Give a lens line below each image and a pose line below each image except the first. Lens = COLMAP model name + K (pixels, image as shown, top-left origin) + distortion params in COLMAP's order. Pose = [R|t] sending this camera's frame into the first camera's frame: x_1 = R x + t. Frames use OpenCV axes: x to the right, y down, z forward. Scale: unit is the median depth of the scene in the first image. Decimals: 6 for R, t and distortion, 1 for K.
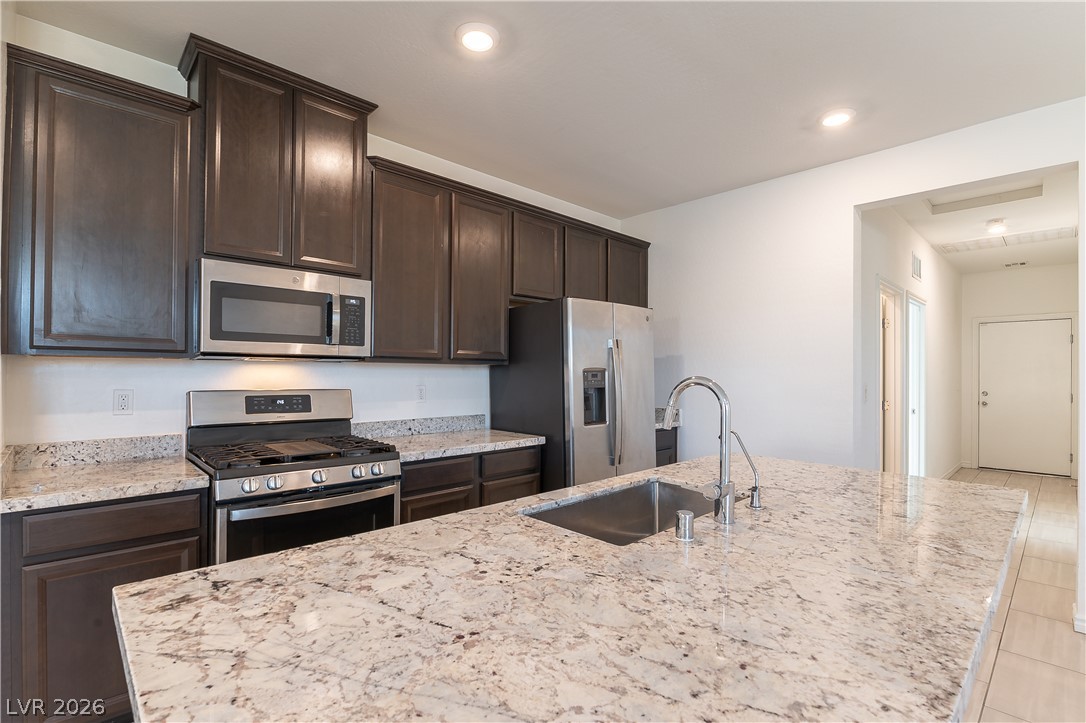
lens RADIAL K [[485.2, 0, 528.7], [0, 485.2, 373.8], [0, 0, 1]] dist [-0.004025, -0.001157]
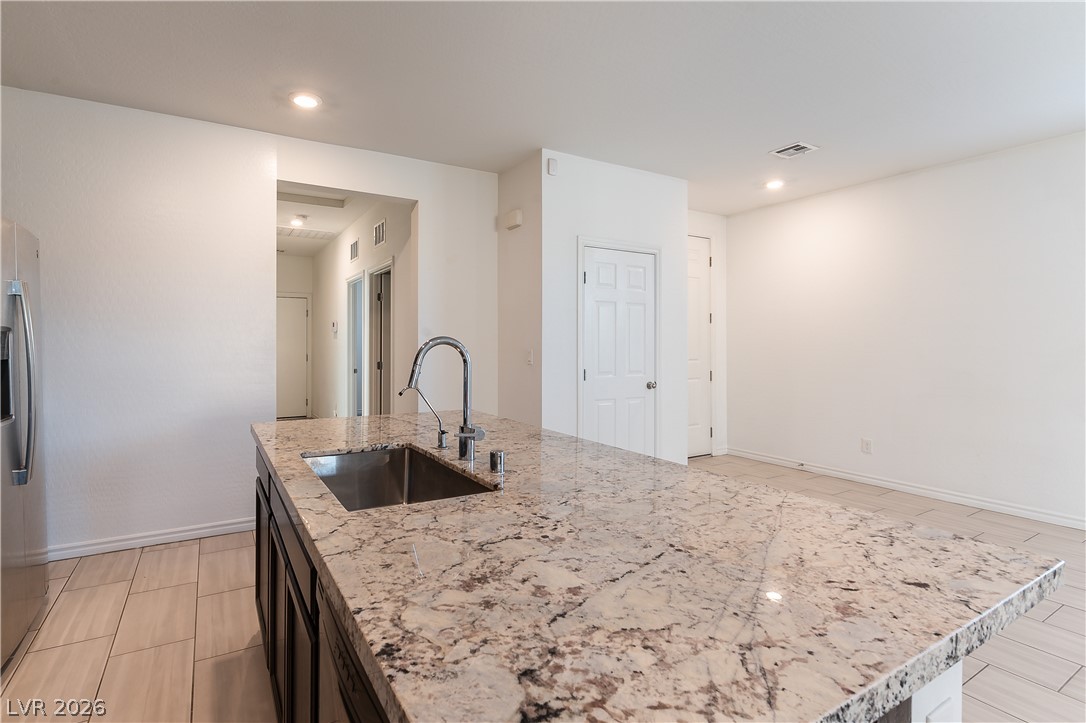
lens RADIAL K [[485.2, 0, 549.9], [0, 485.2, 344.2], [0, 0, 1]] dist [-0.004025, -0.001157]
pose [[0.242893, -0.009924, 0.970002, -0.363231], [0.001884, 0.999951, 0.009758, 0.006726], [-0.970051, -0.000542, 0.242900, 0.270447]]
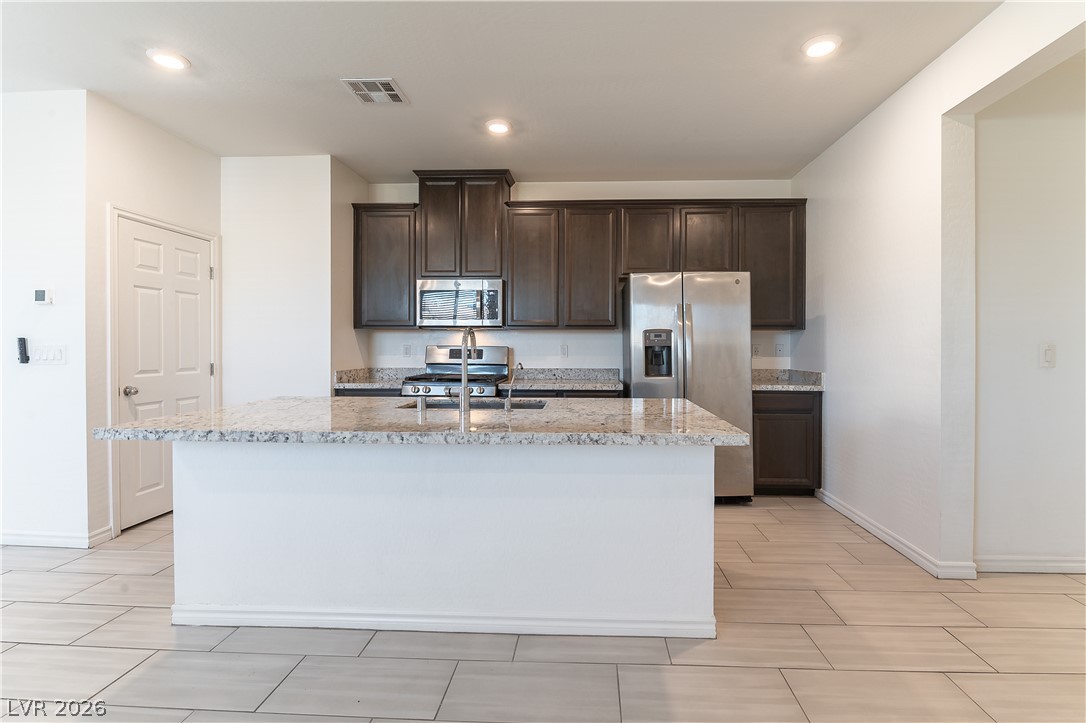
lens RADIAL K [[485.2, 0, 565.4], [0, 485.2, 351.4], [0, 0, 1]] dist [-0.004025, -0.001157]
pose [[0.708924, 0.002689, -0.705280, 1.204567], [-0.000274, 0.999994, 0.003537, 0.056244], [0.705285, -0.002315, 0.708920, -0.010760]]
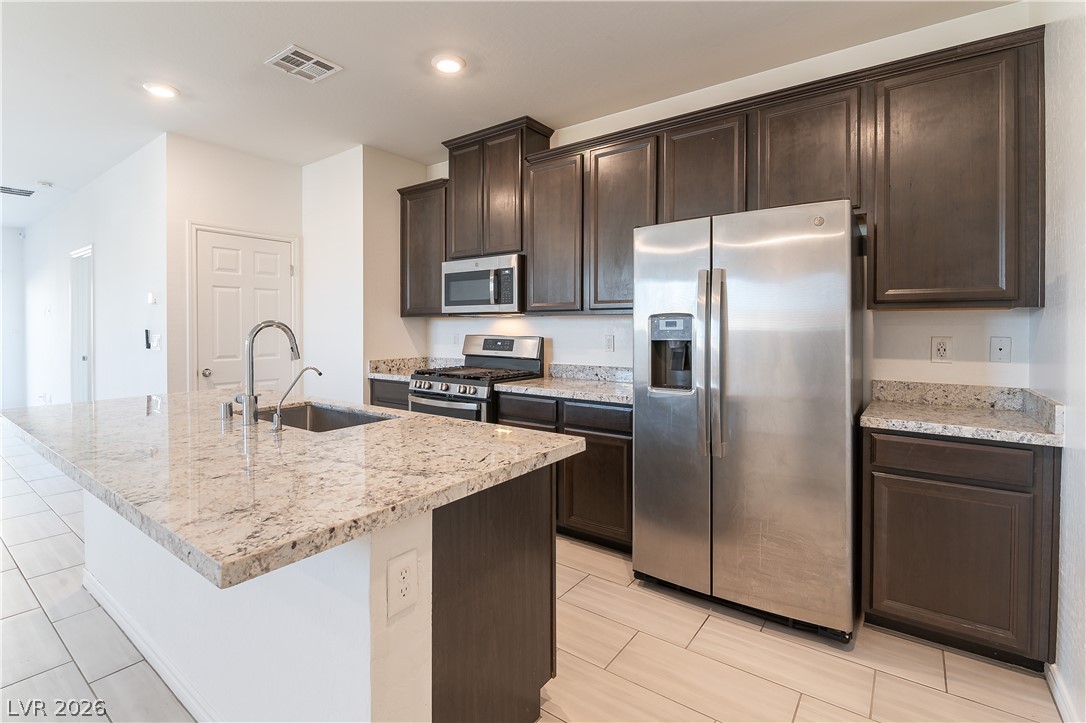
lens RADIAL K [[485.2, 0, 528.5], [0, 485.2, 343.9], [0, 0, 1]] dist [-0.004025, -0.001157]
pose [[0.188982, 0.025675, -0.981645, 1.212638], [-0.003505, 0.999669, 0.025472, 0.024236], [0.981974, -0.001373, 0.189010, 0.960061]]
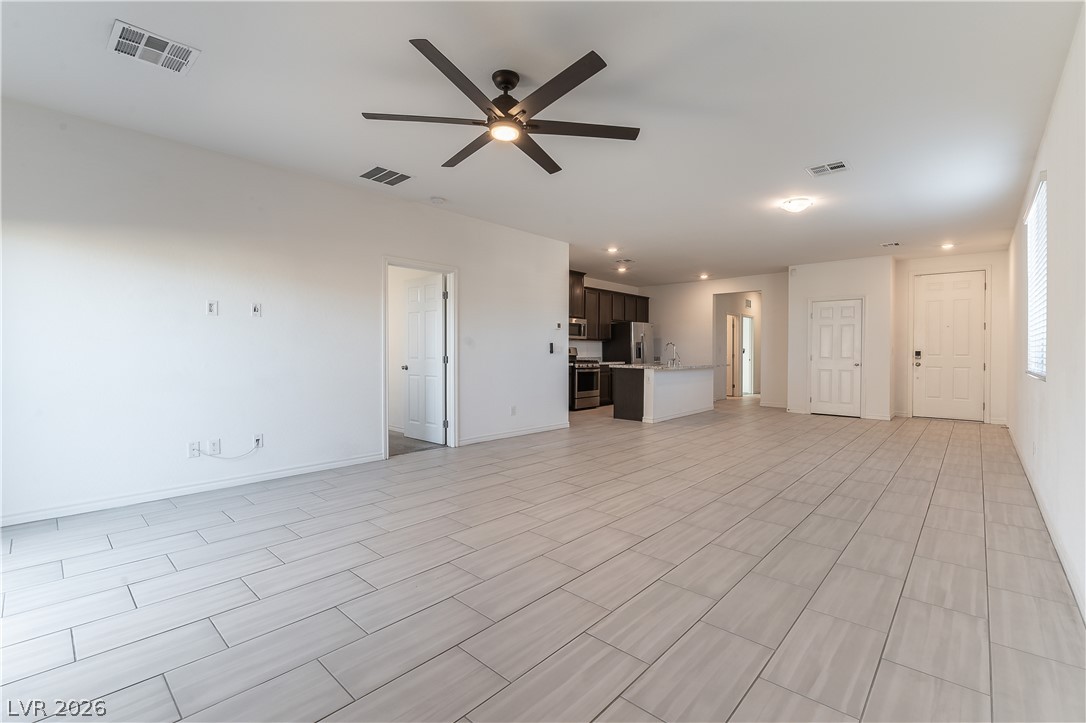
lens RADIAL K [[485.2, 0, 529.8], [0, 485.2, 357.9], [0, 0, 1]] dist [-0.004025, -0.001157]
pose [[0.996631, -0.003853, 0.081931, -1.346521], [0.003030, 0.999944, 0.010161, 0.091887], [-0.081966, -0.009878, 0.996586, -3.471471]]
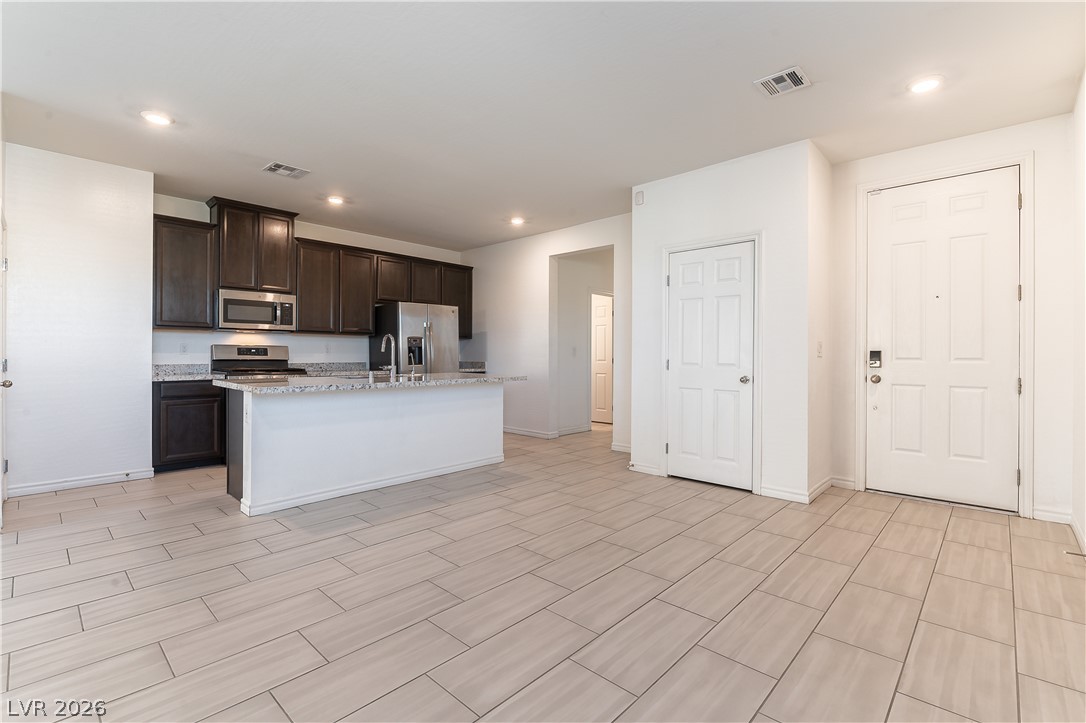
lens RADIAL K [[485.2, 0, 540.4], [0, 485.2, 359.2], [0, 0, 1]] dist [-0.004025, -0.001157]
pose [[0.997724, -0.003845, 0.067317, 0.764153], [0.003390, 0.999971, 0.006862, 0.102062], [-0.067342, -0.006618, 0.997708, -1.529998]]
